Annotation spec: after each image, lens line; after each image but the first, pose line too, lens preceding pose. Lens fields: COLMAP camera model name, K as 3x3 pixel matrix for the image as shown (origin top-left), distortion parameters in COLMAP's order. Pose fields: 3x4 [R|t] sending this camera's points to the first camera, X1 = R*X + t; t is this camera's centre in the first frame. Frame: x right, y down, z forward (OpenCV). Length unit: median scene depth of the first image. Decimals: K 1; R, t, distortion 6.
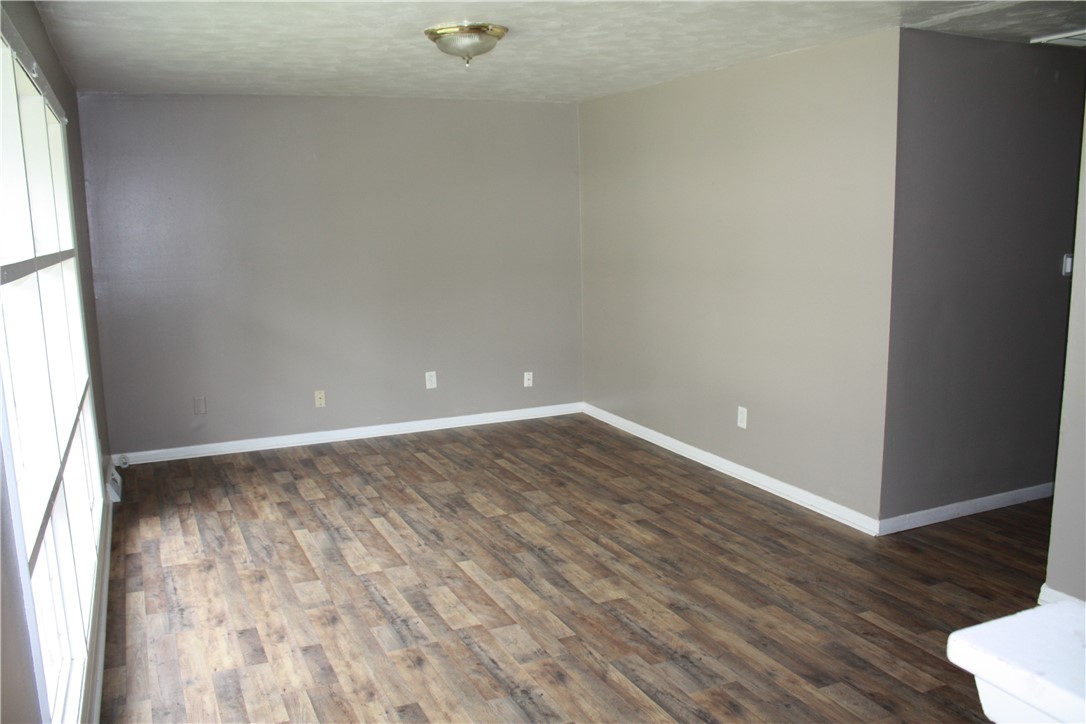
lens RADIAL K [[873.9, 0, 556.6], [0, 873.9, 363.6], [0, 0, 1]] dist [-0.158725, 0.113317]
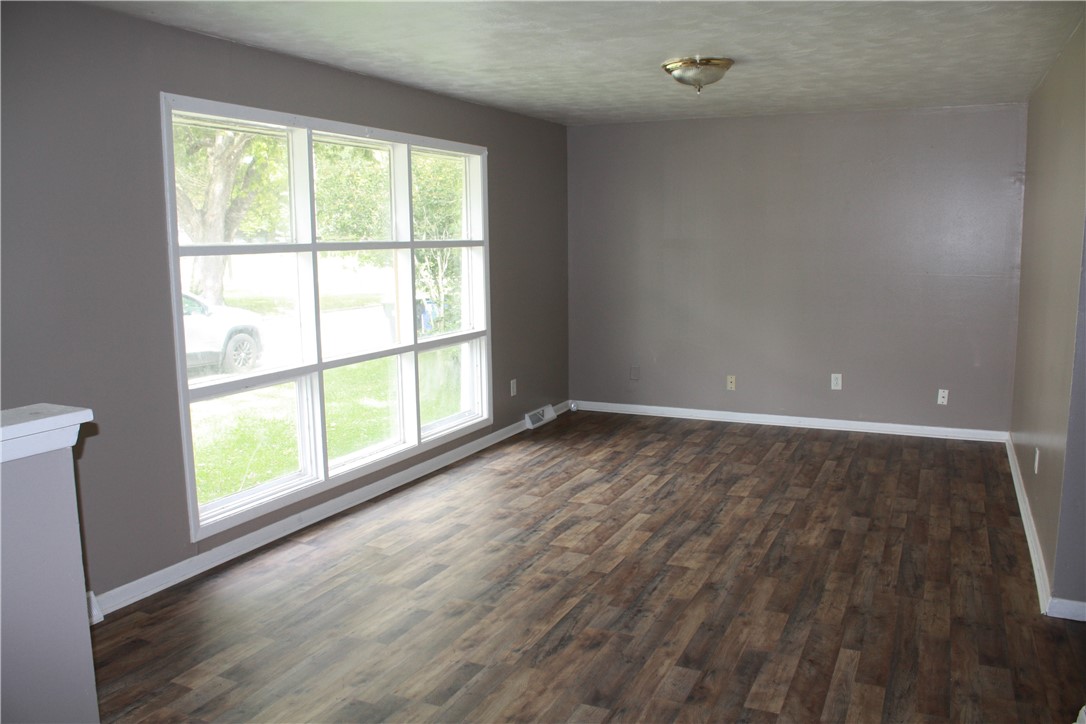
lens RADIAL K [[873.9, 0, 556.6], [0, 873.9, 363.6], [0, 0, 1]] dist [-0.158725, 0.113317]
pose [[0.667368, 0.123974, -0.734337, 0.632216], [-0.128331, 0.990441, 0.050583, -0.019191], [0.733588, 0.060481, 0.676898, 0.090257]]
